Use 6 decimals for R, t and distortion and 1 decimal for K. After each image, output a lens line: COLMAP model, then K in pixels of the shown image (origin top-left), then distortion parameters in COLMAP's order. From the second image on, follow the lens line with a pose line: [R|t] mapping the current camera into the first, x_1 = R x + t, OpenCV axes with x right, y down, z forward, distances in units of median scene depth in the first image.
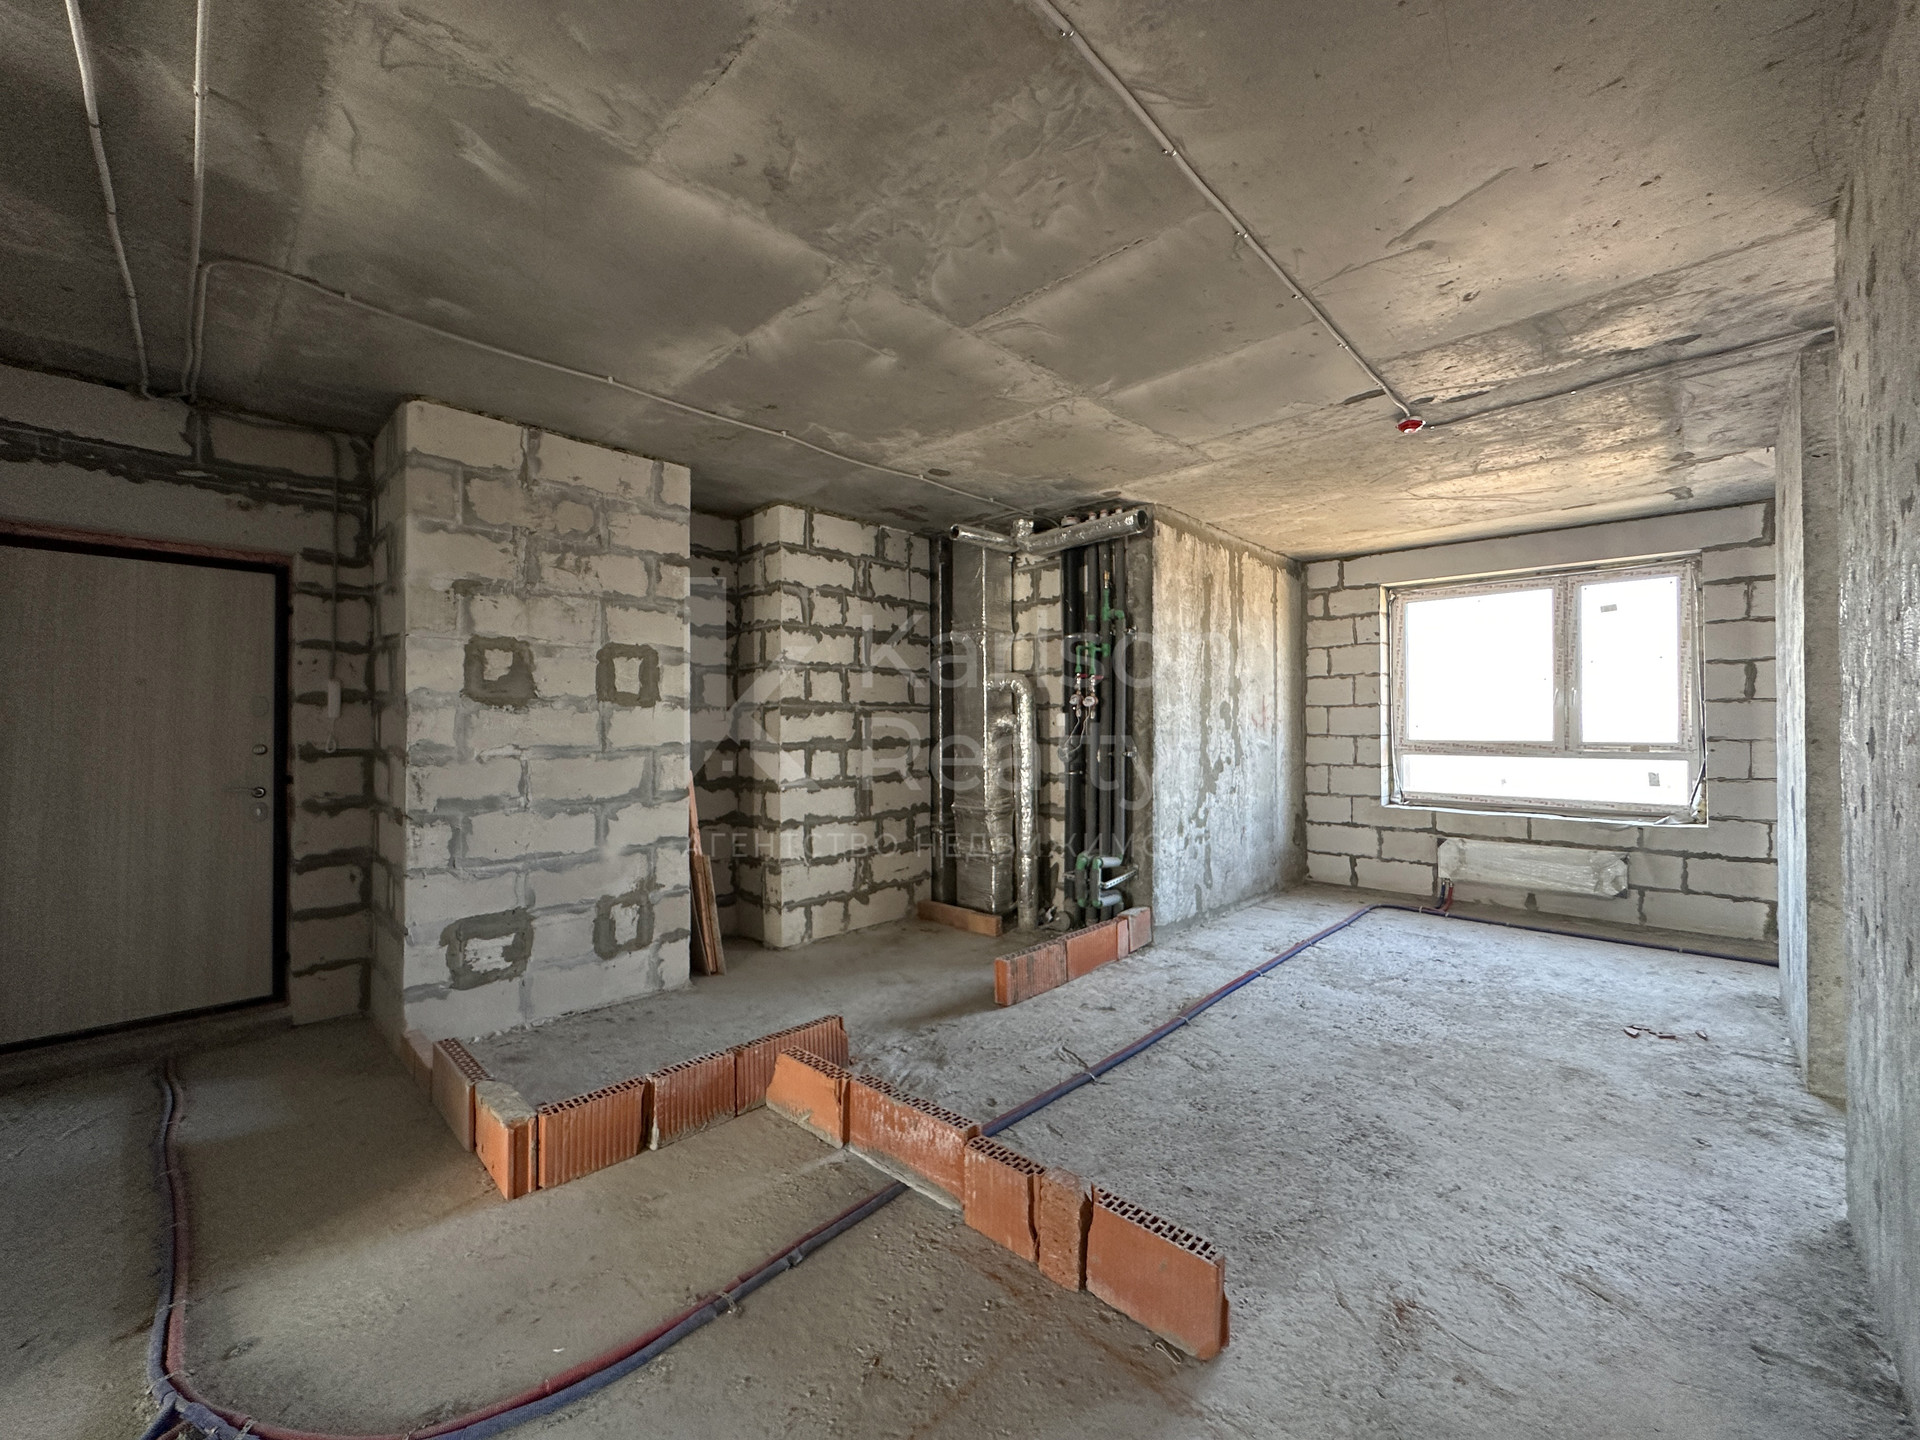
lens RADIAL K [[768.2, 0, 957.6], [0, 768.2, 720.0], [0, 0, 1]] dist [-0.001727, 0.000593]
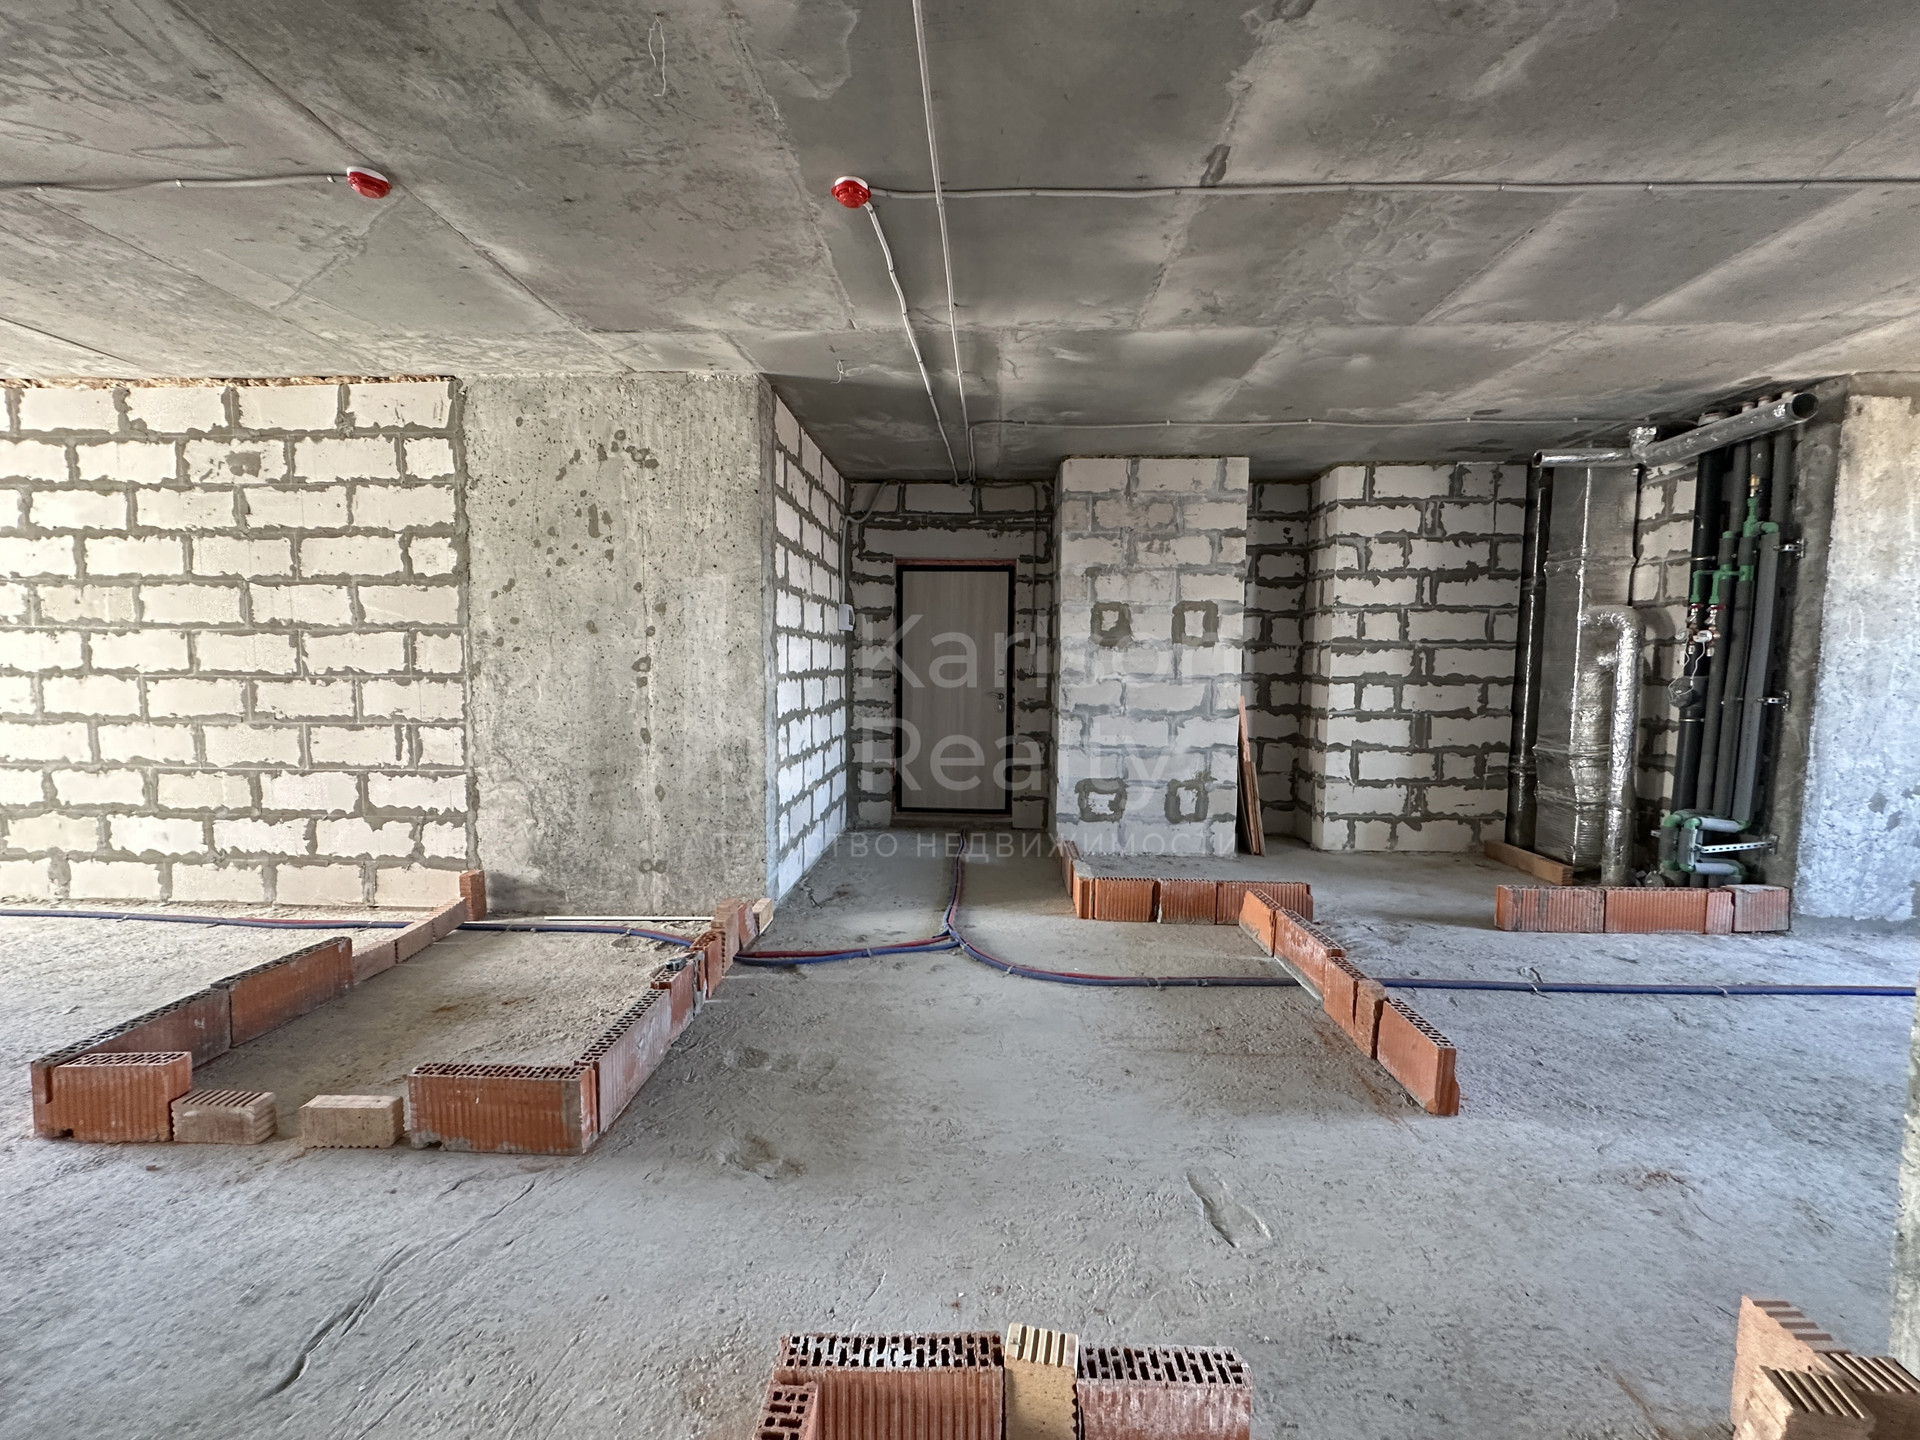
lens RADIAL K [[768.2, 0, 957.9], [0, 768.2, 719.4], [0, 0, 1]] dist [-0.001727, 0.000593]
pose [[0.665147, 0.064749, -0.743900, 0.313565], [-0.003266, 0.996476, 0.083812, -0.001343], [0.746705, -0.053318, 0.663015, -0.230597]]
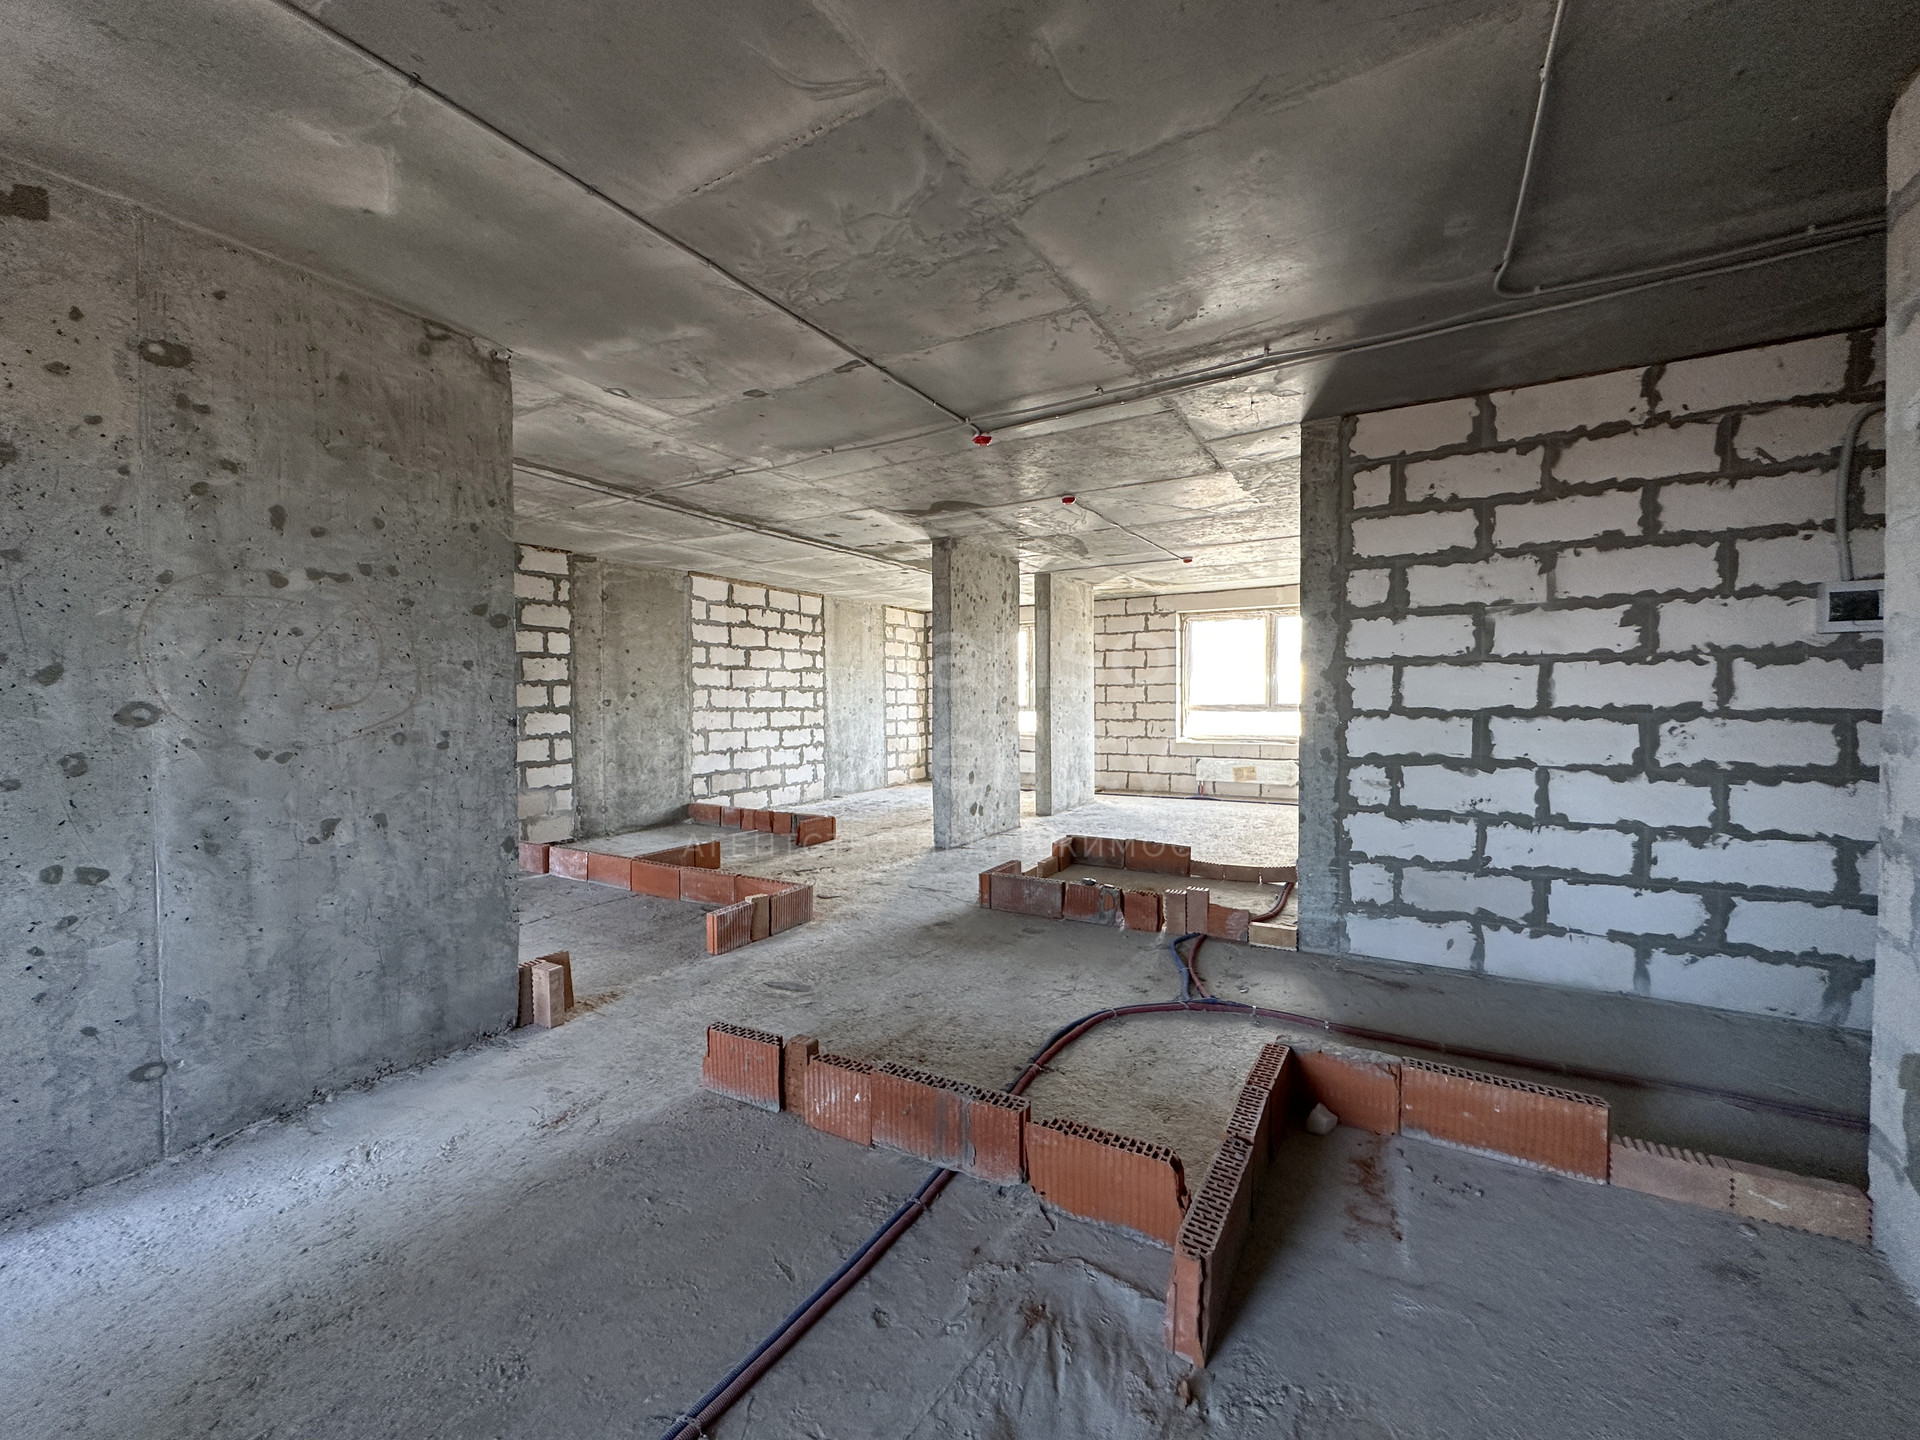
lens RADIAL K [[768.2, 0, 955.0], [0, 768.2, 718.8], [0, 0, 1]] dist [-0.001727, 0.000593]
pose [[-0.974644, 0.015373, -0.223231, 0.081218], [0.011846, 0.999783, 0.017130, 0.014333], [0.223445, 0.014051, -0.974615, 1.132222]]
